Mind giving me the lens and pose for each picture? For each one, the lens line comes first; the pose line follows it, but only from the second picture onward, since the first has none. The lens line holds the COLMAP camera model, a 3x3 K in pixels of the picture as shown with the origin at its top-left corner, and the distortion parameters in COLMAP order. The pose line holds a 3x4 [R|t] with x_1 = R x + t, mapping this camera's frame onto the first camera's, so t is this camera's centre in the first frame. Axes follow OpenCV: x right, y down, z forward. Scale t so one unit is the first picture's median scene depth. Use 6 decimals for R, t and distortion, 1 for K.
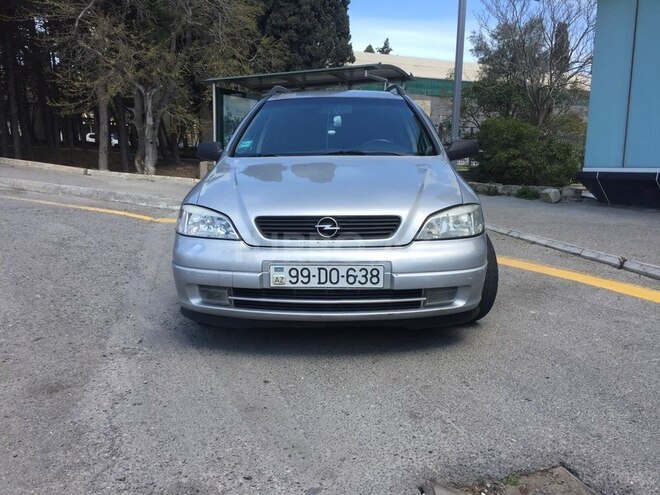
lens RADIAL K [[558.1, 0, 327.5], [0, 558.1, 247.5], [0, 0, 1]] dist [0.042525, -0.055050]
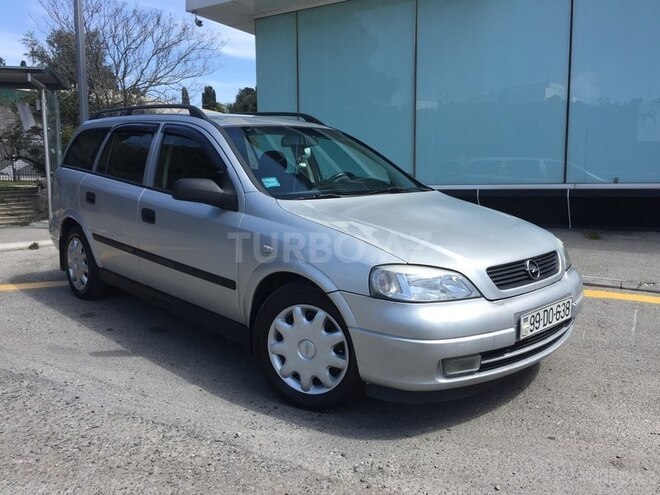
lens RADIAL K [[558.1, 0, 328.3], [0, 558.1, 246.9], [0, 0, 1]] dist [0.042525, -0.055050]
pose [[0.699936, -0.104775, 0.706479, -0.962347], [0.120477, 0.992327, 0.027806, -0.148076], [-0.703971, 0.065652, 0.707188, 0.533025]]
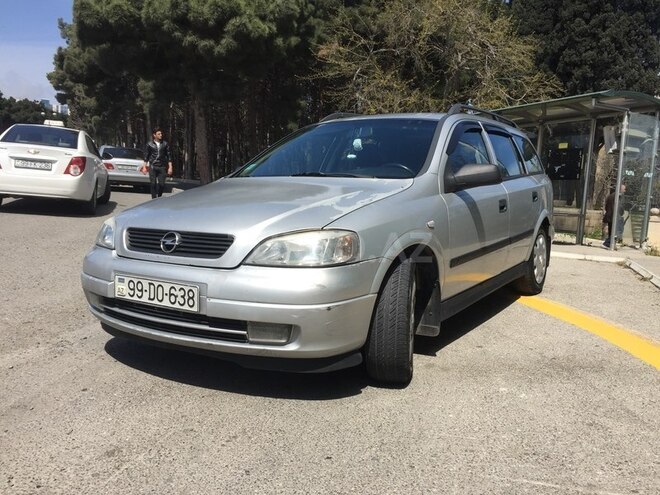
lens RADIAL K [[558.1, 0, 330.2], [0, 558.1, 245.5], [0, 0, 1]] dist [0.042525, -0.055050]
pose [[0.860907, 0.071016, -0.503782, 0.711102], [-0.111688, 0.992436, -0.050963, -0.012406], [0.496352, 0.100141, 0.862326, 0.307152]]
